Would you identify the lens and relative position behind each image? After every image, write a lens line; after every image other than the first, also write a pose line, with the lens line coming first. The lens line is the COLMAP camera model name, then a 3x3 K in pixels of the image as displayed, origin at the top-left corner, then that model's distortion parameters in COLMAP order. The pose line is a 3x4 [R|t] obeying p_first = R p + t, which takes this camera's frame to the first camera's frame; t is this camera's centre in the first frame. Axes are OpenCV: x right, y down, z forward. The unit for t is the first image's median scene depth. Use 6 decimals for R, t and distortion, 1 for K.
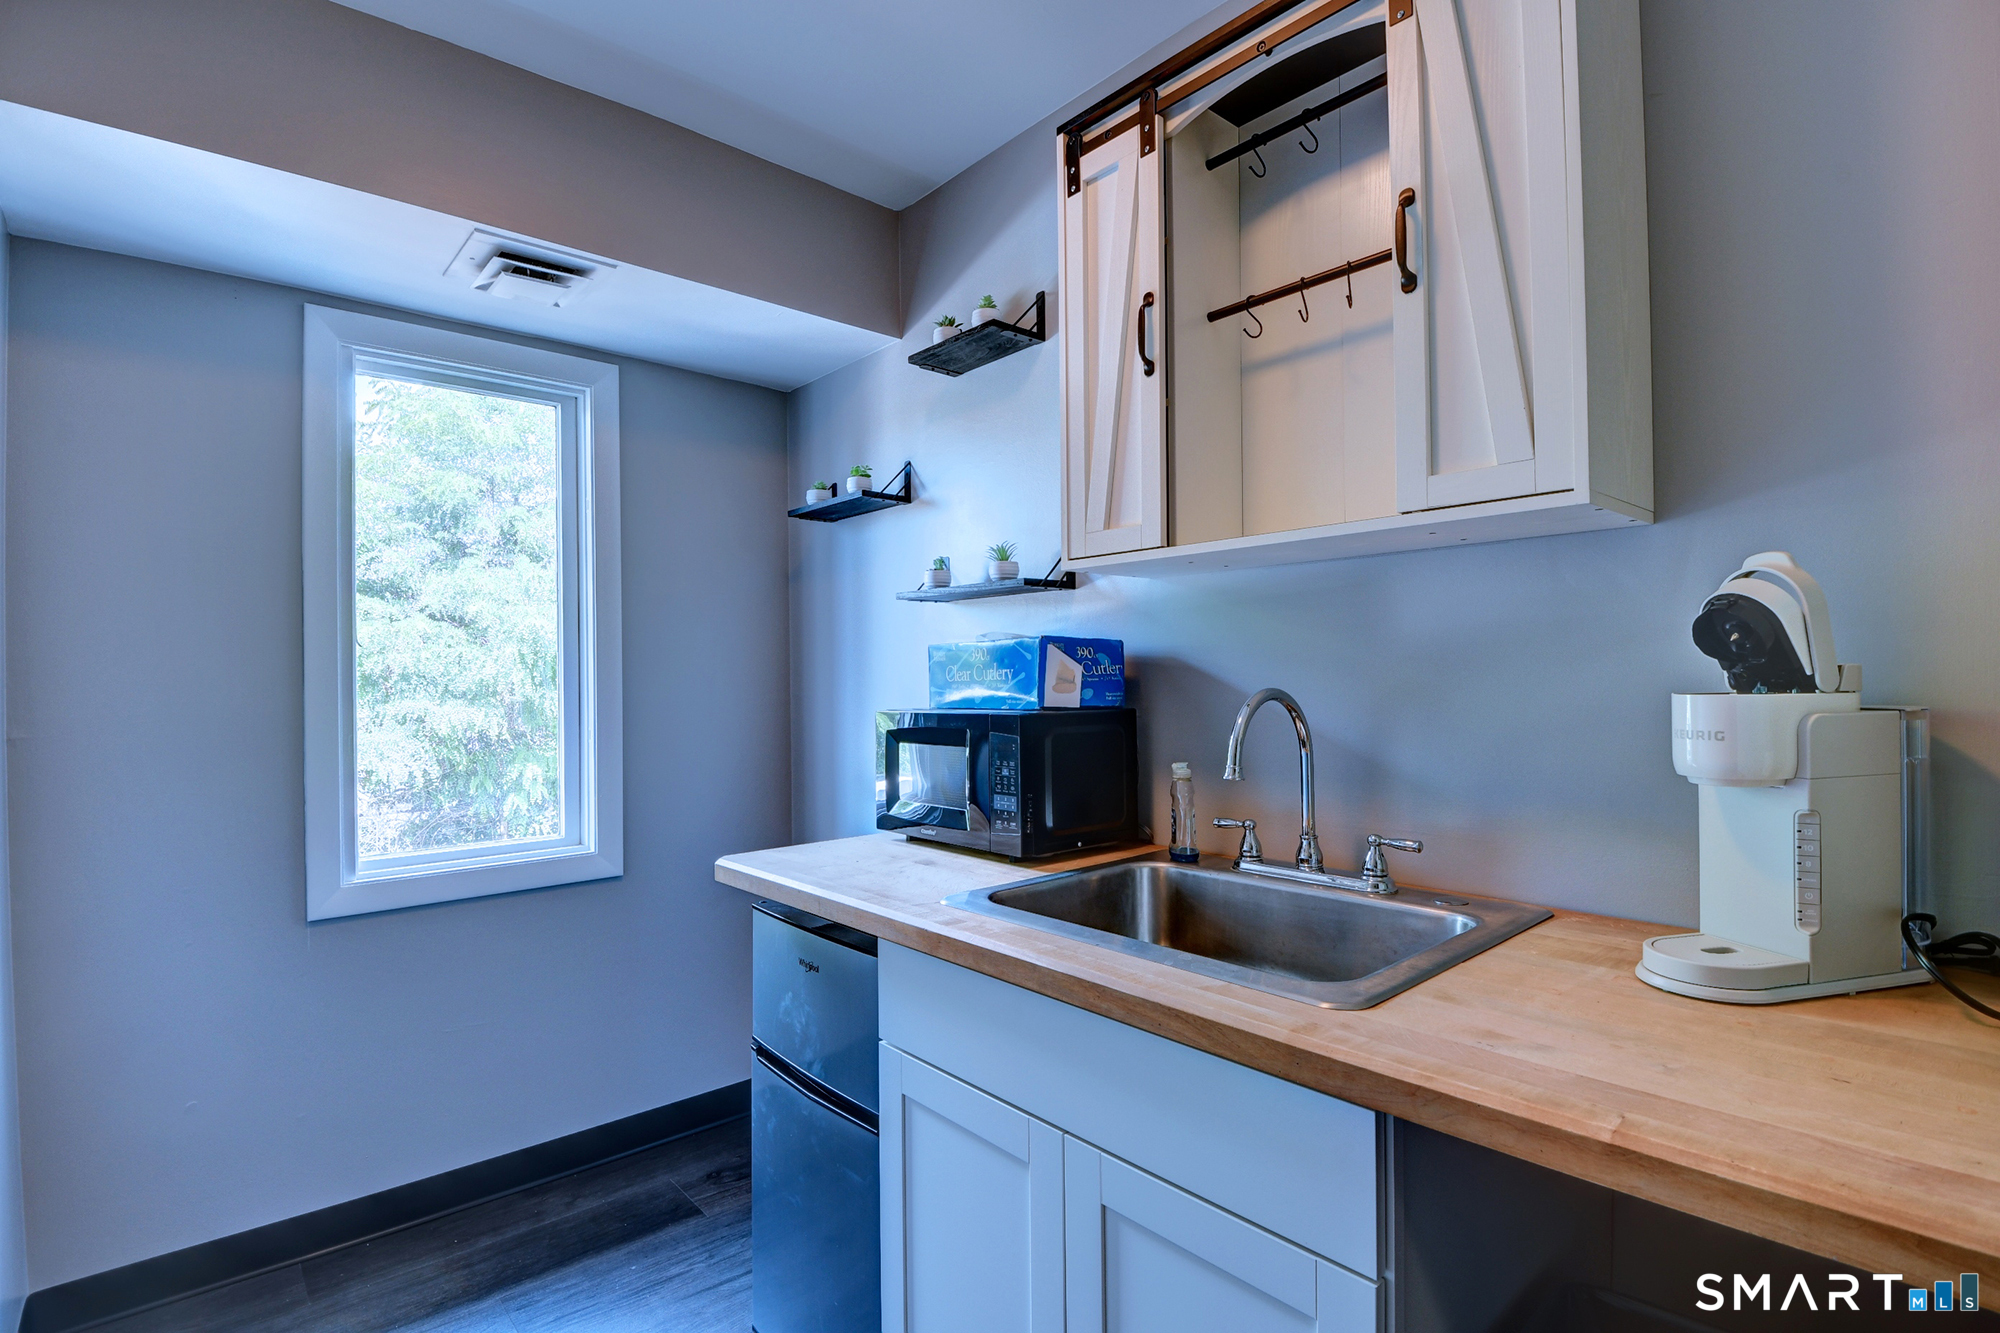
lens RADIAL K [[944.6, 0, 990.8], [0, 944.6, 676.2], [0, 0, 1]] dist [-0.010321, -0.010118]
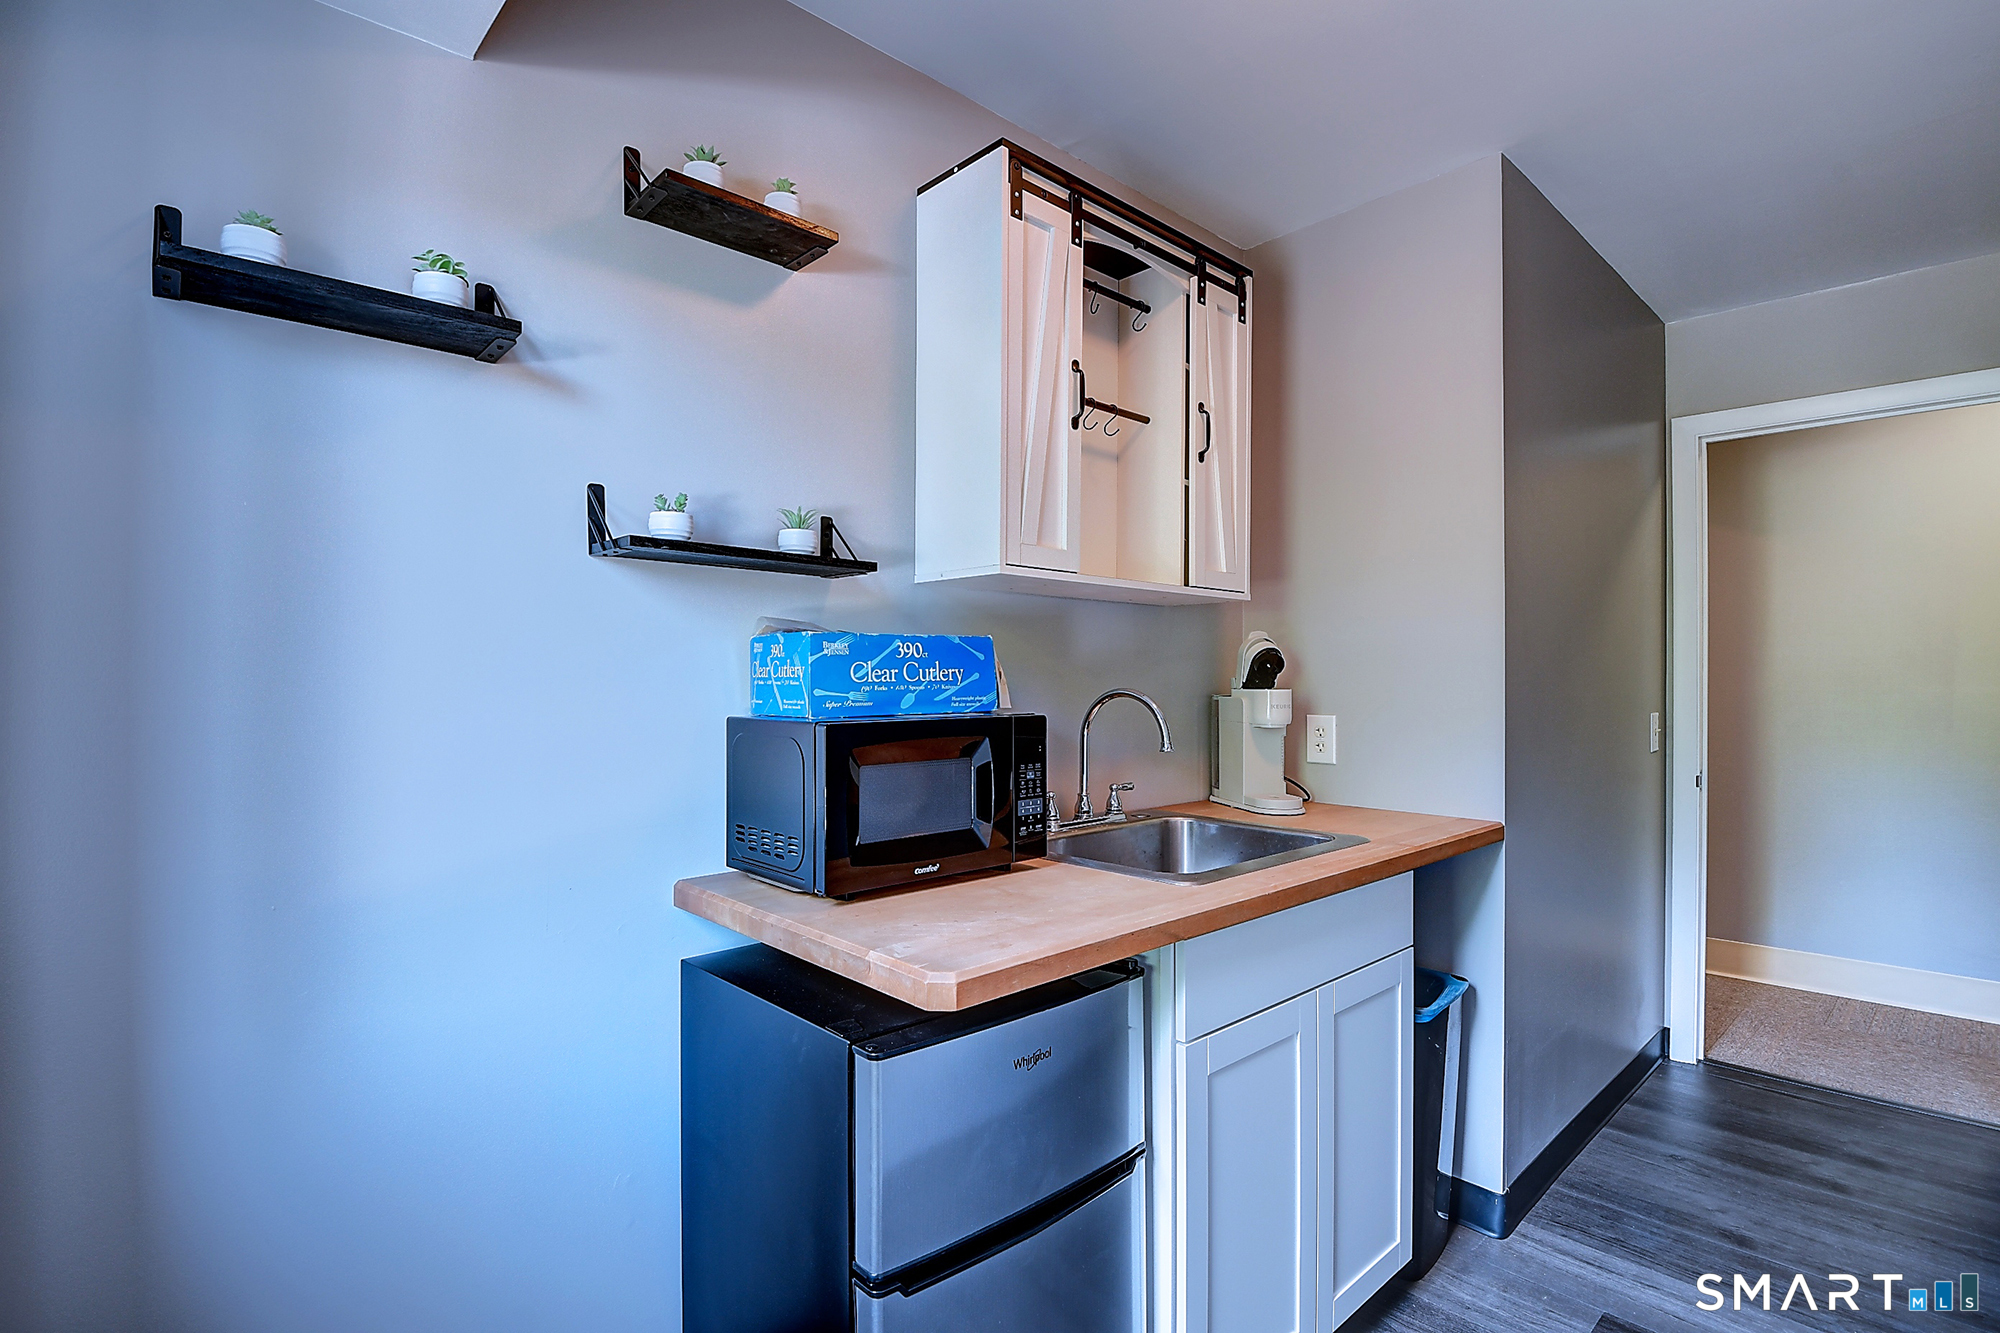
lens RADIAL K [[944.6, 0, 990.9], [0, 944.6, 665.9], [0, 0, 1]] dist [-0.010321, -0.010118]
pose [[-0.021614, 0.023755, 0.999484, -0.950100], [-0.003669, 0.999709, -0.023840, 0.011970], [-0.999760, -0.004182, -0.021520, 1.051531]]
